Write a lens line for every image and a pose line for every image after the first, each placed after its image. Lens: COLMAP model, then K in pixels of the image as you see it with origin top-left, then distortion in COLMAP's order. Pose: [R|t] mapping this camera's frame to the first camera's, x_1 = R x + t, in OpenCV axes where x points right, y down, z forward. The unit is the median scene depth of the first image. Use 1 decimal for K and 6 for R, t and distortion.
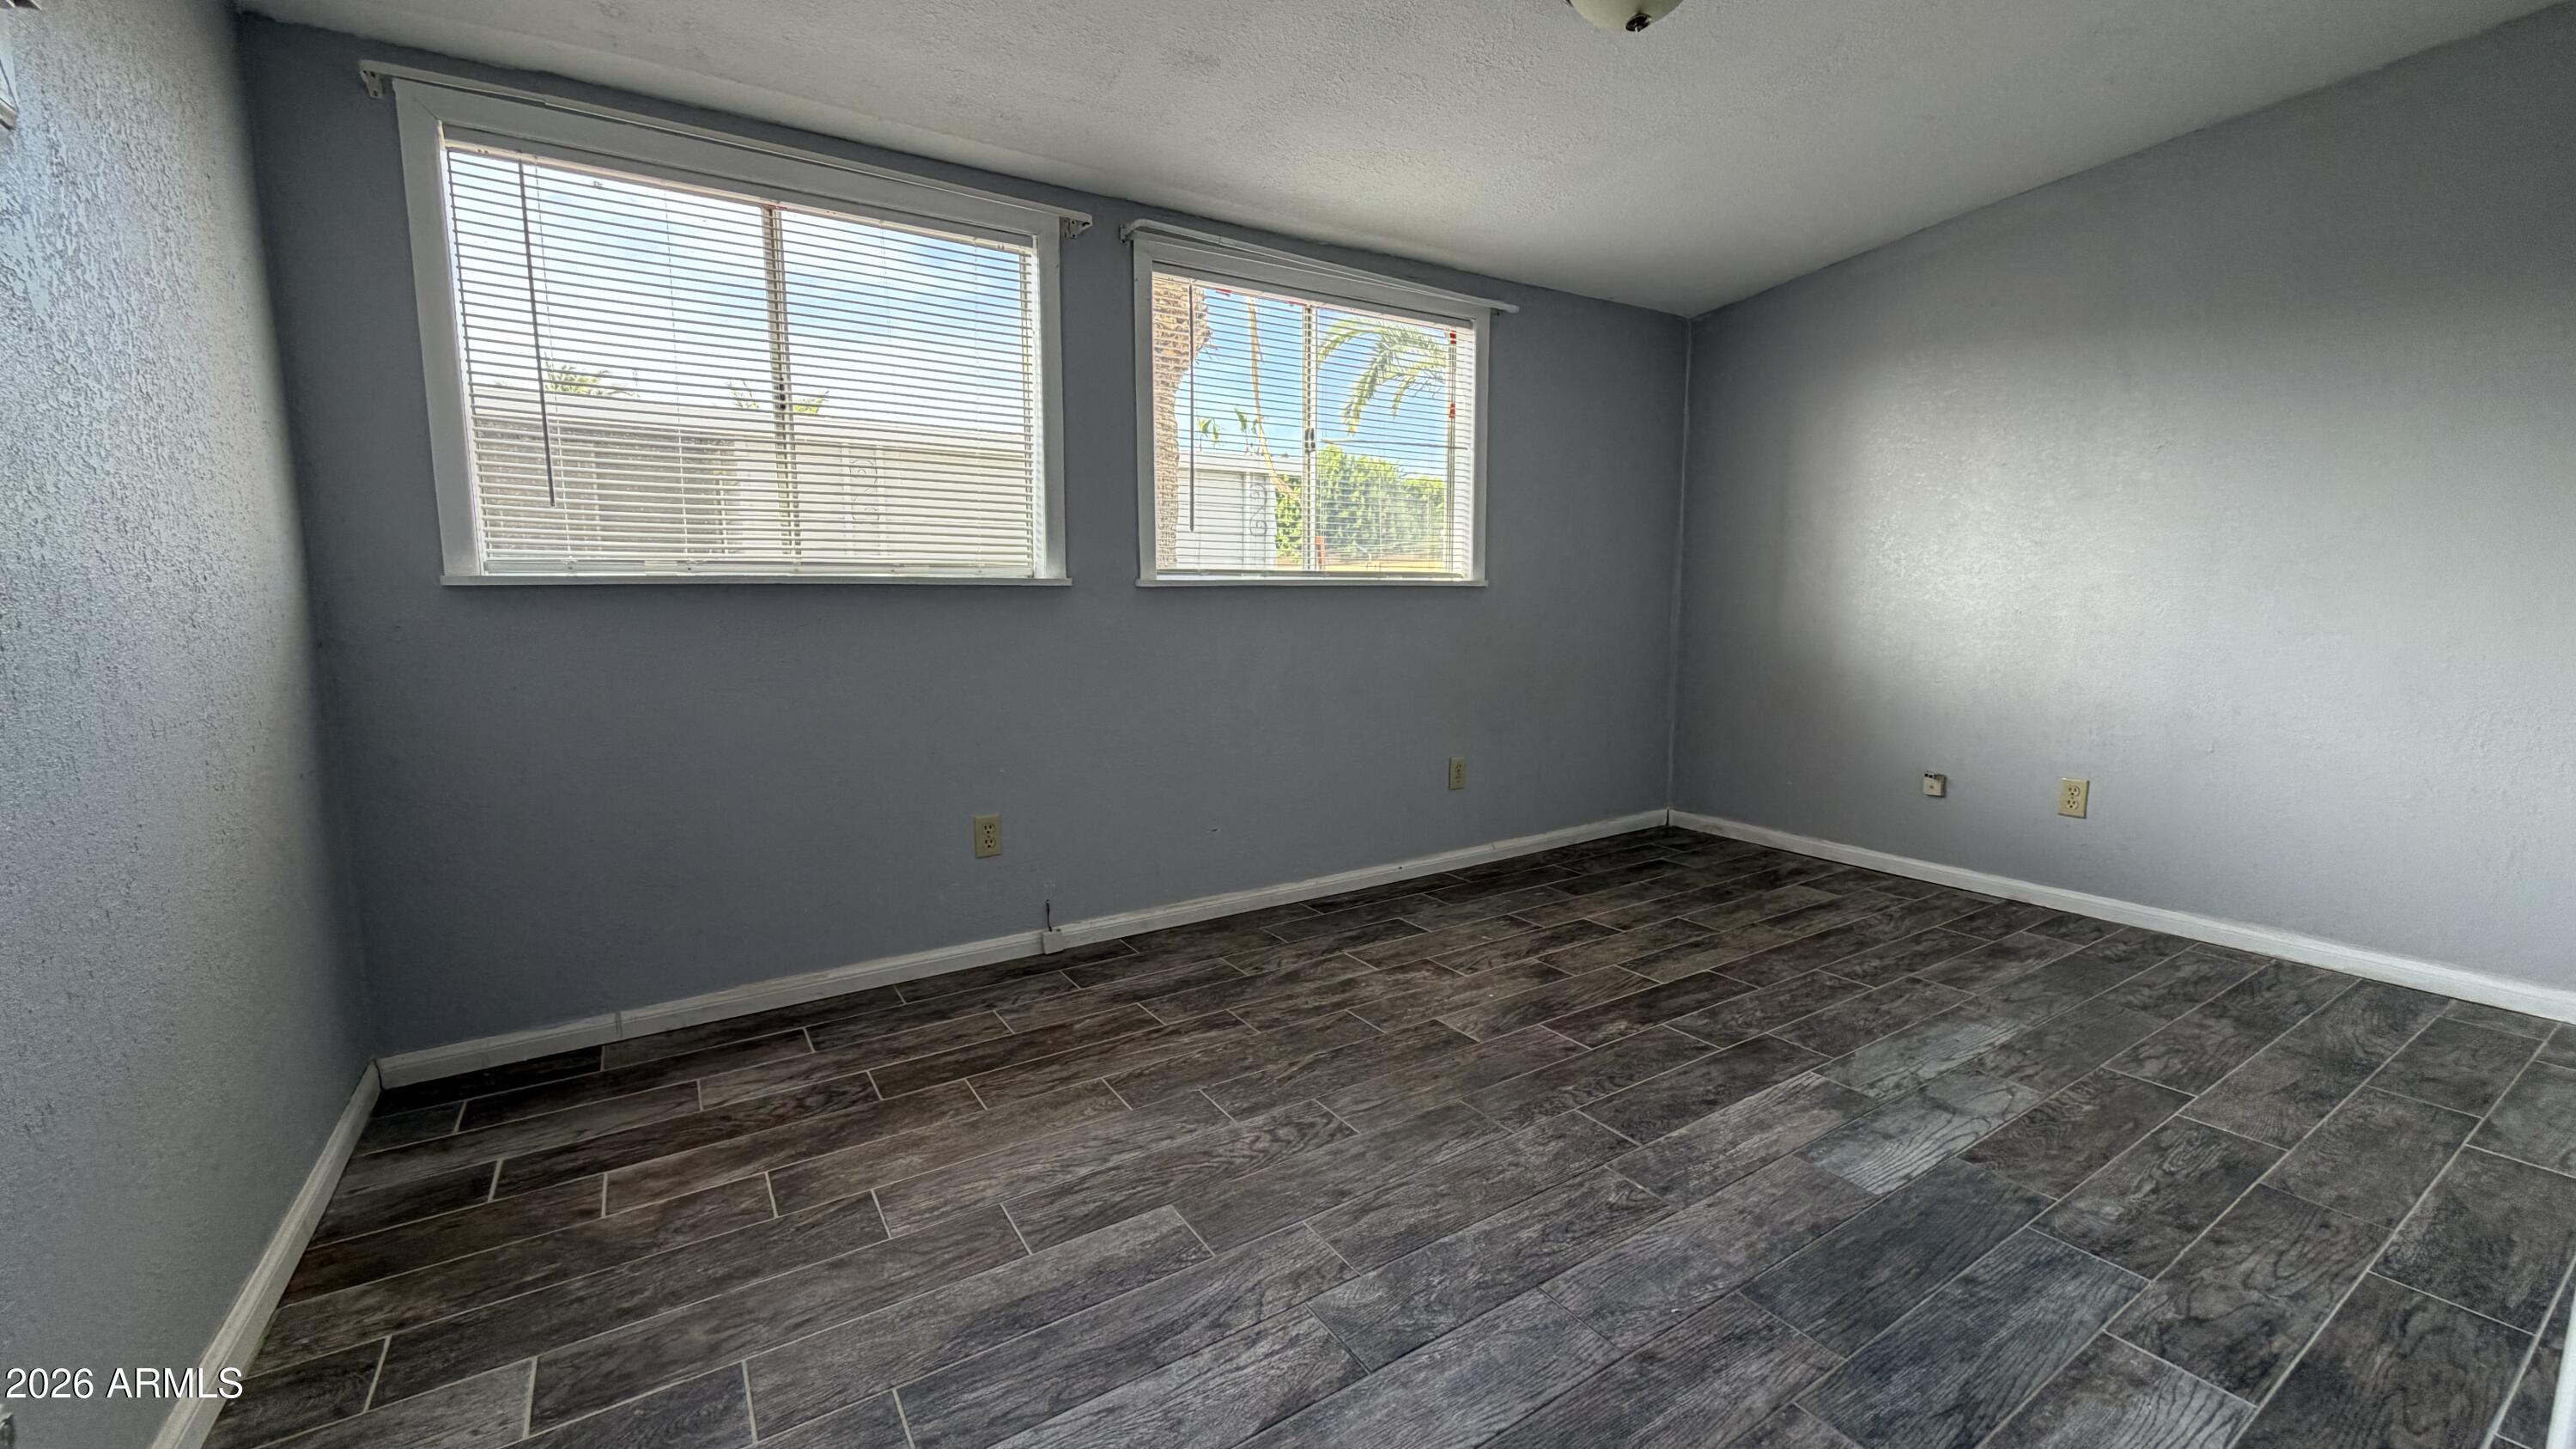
lens RADIAL K [[1048.3, 0, 1299.8], [0, 1048.3, 727.9], [0, 0, 1]] dist [-0.002086, 0.000635]
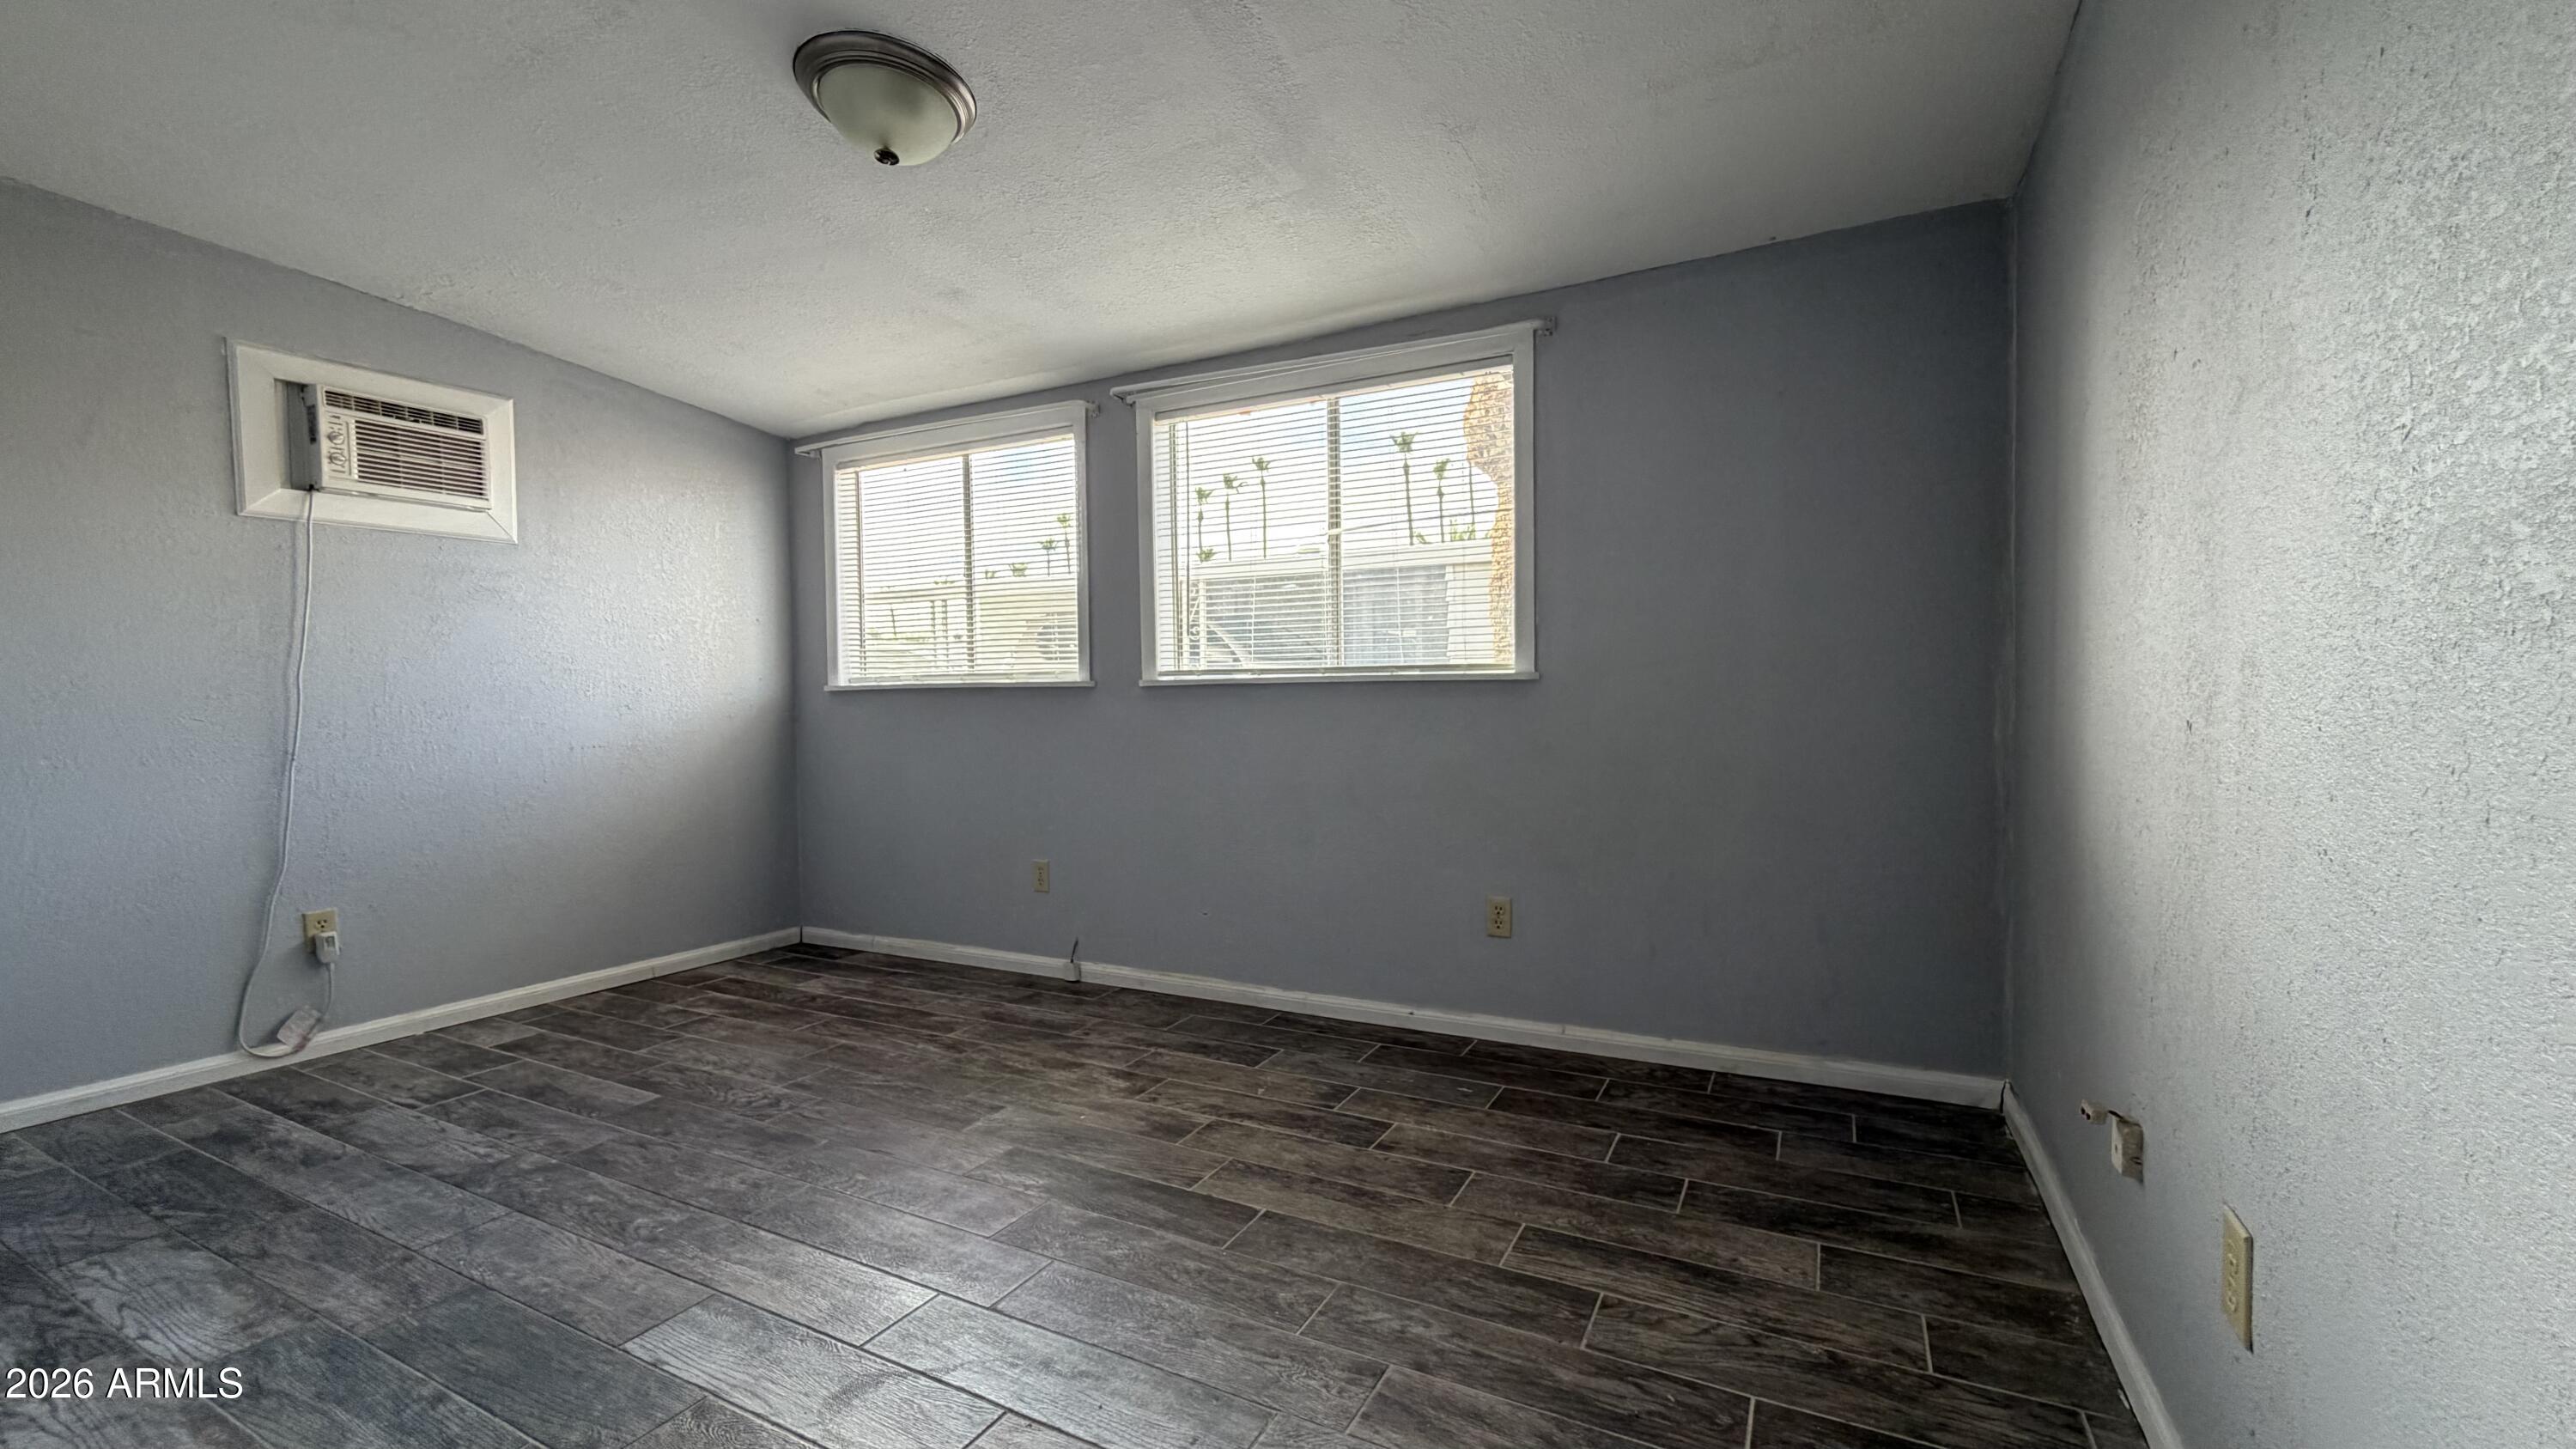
lens RADIAL K [[1048.3, 0, 1297.6], [0, 1048.3, 722.4], [0, 0, 1]] dist [-0.002086, 0.000635]
pose [[0.478878, 0.020373, -0.877645, 1.011505], [-0.105841, 0.993778, -0.034682, -0.076971], [0.871478, 0.109499, 0.478055, 0.634191]]
